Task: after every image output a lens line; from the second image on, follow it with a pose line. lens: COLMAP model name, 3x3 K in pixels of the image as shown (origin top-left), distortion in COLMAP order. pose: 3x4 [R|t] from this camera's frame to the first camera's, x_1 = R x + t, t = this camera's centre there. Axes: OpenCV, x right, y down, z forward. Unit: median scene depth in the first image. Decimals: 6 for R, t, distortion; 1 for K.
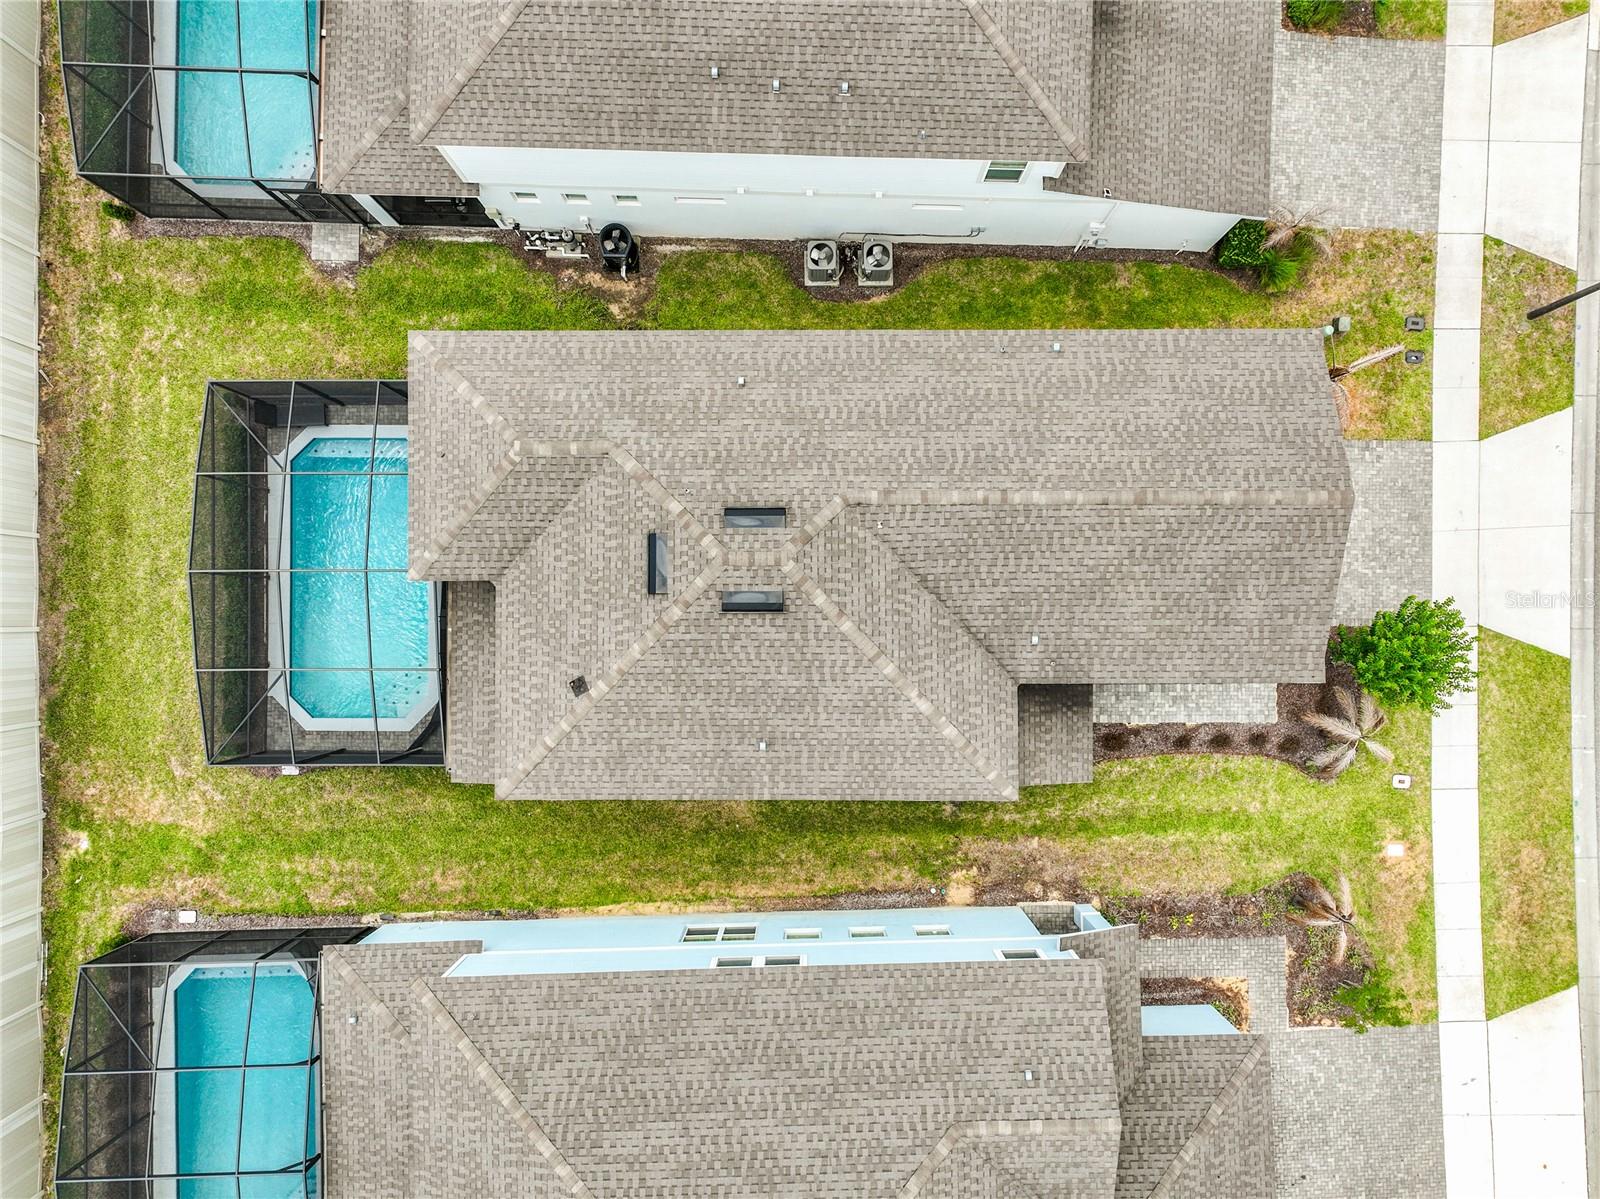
lens RADIAL K [[1146.2, 0, 800.0], [0, 1146.2, 599.5], [0, 0, 1]] dist [0.023183, -0.000205]
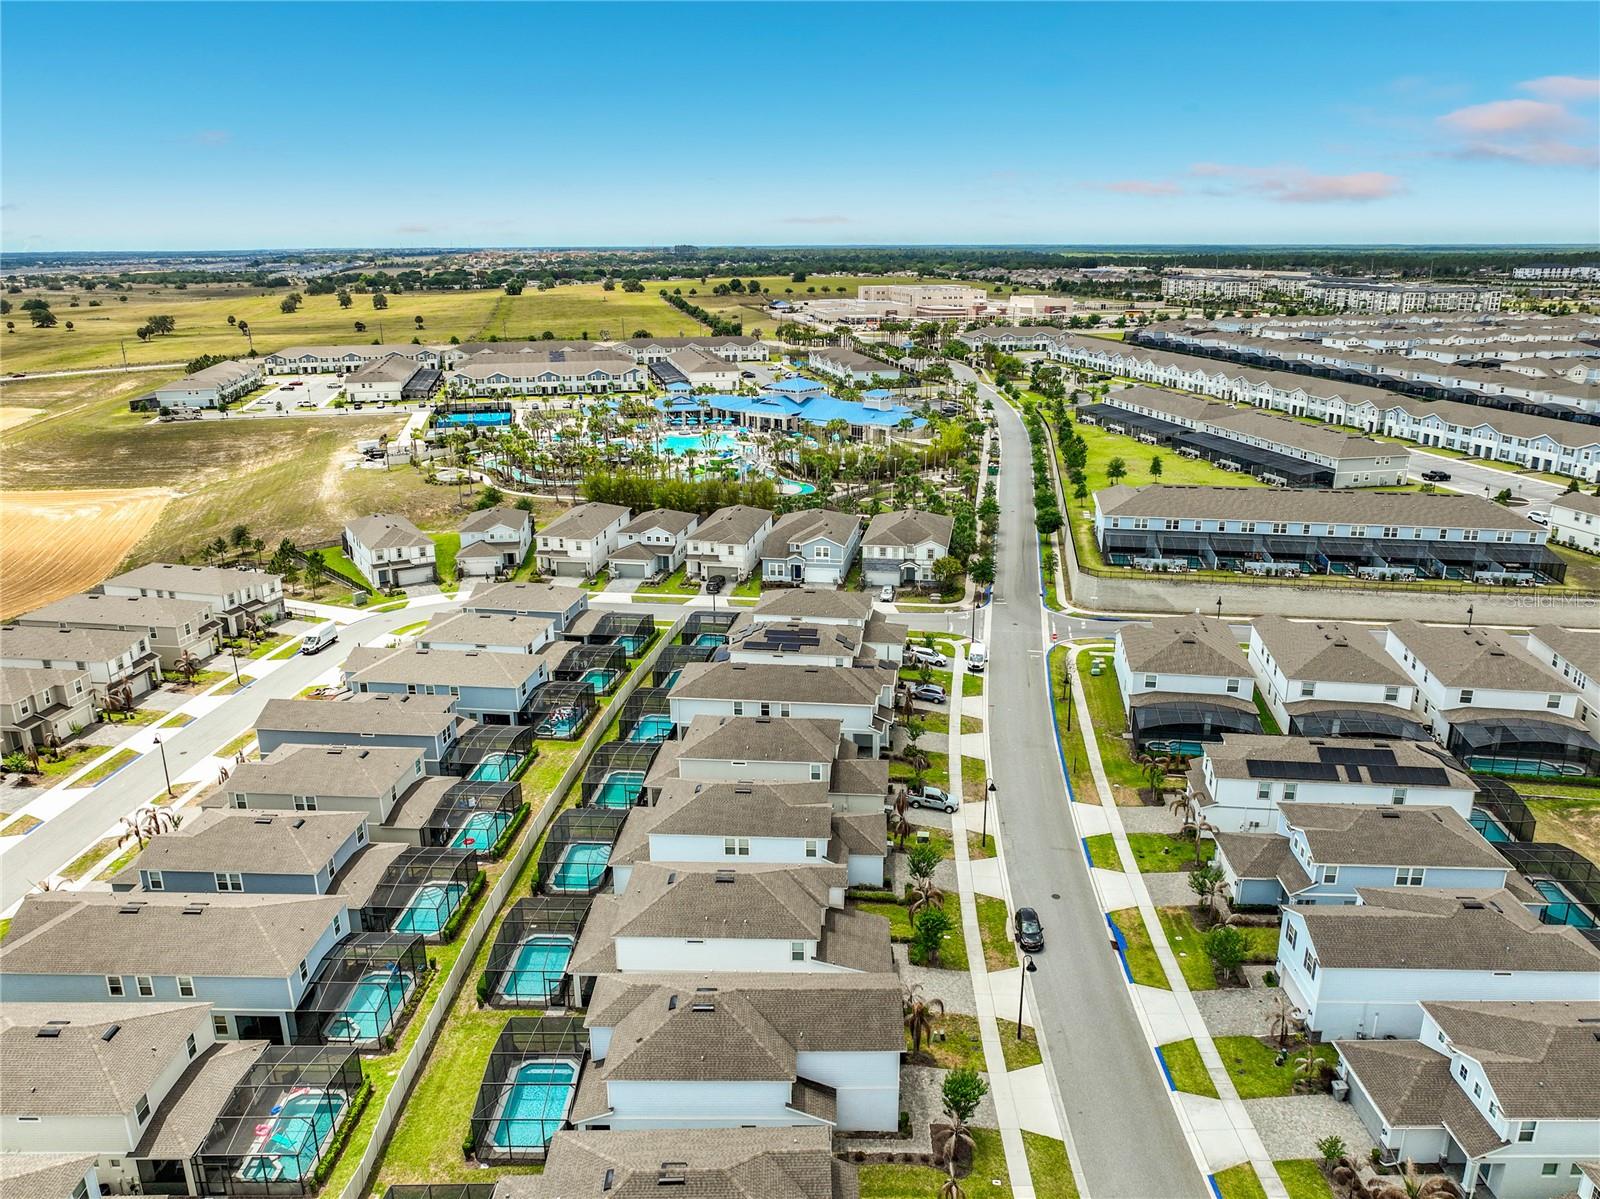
lens RADIAL K [[1146.2, 0, 800.0], [0, 1146.2, 599.5], [0, 0, 1]] dist [0.023183, -0.000205]
pose [[0.999967, -0.002943, -0.007563, 0.178005], [-0.006269, 0.311605, -0.950191, 1.889917], [0.005153, 0.950207, 0.311576, -0.711356]]
